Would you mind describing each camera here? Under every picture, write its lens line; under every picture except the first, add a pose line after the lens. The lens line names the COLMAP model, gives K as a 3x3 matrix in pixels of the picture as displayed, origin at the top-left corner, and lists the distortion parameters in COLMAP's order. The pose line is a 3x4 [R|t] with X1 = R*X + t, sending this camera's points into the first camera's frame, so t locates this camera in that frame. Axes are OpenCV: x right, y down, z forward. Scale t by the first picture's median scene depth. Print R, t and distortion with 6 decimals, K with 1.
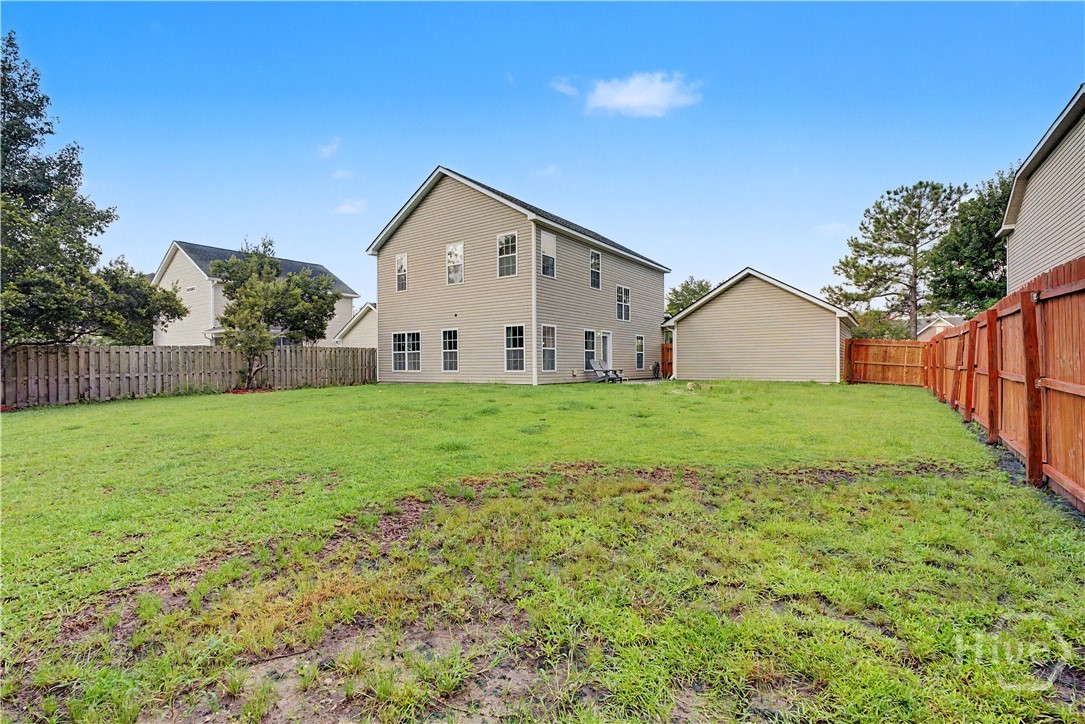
lens RADIAL K [[496.7, 0, 545.9], [0, 496.7, 363.1], [0, 0, 1]] dist [-0.020564, 0.001868]
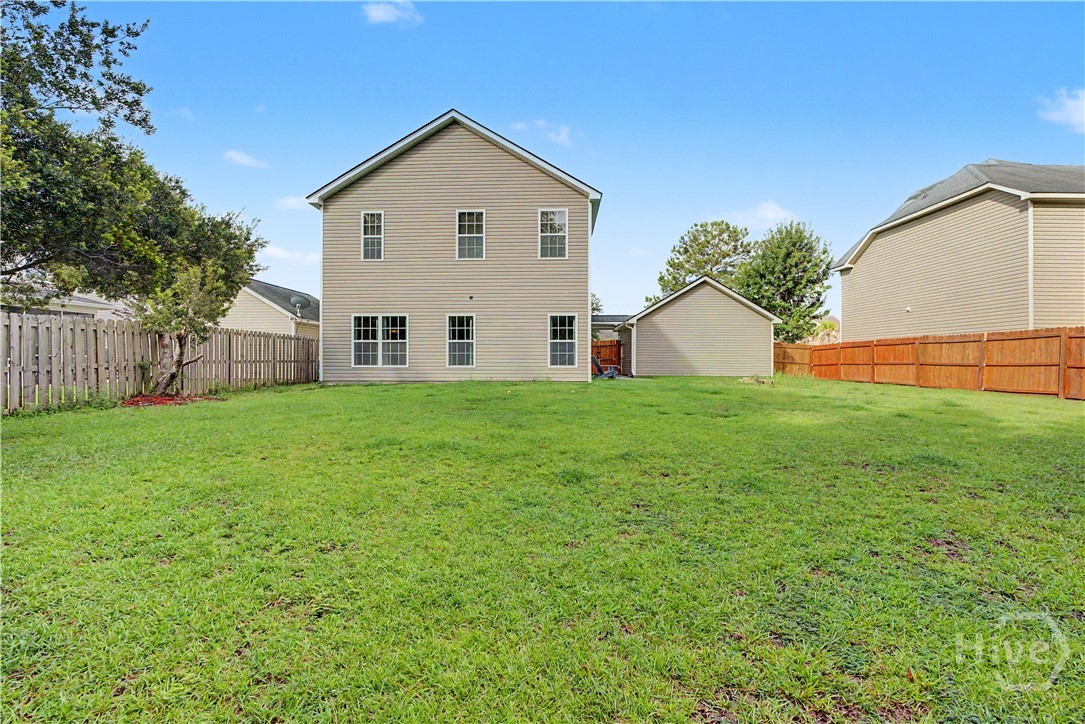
lens RADIAL K [[496.7, 0, 541.7], [0, 496.7, 362.0], [0, 0, 1]] dist [-0.020564, 0.001868]
pose [[0.843081, 0.006879, 0.537743, -0.500646], [-0.007554, 0.999971, -0.000947, 0.008532], [-0.537734, -0.003264, 0.843108, 0.239972]]
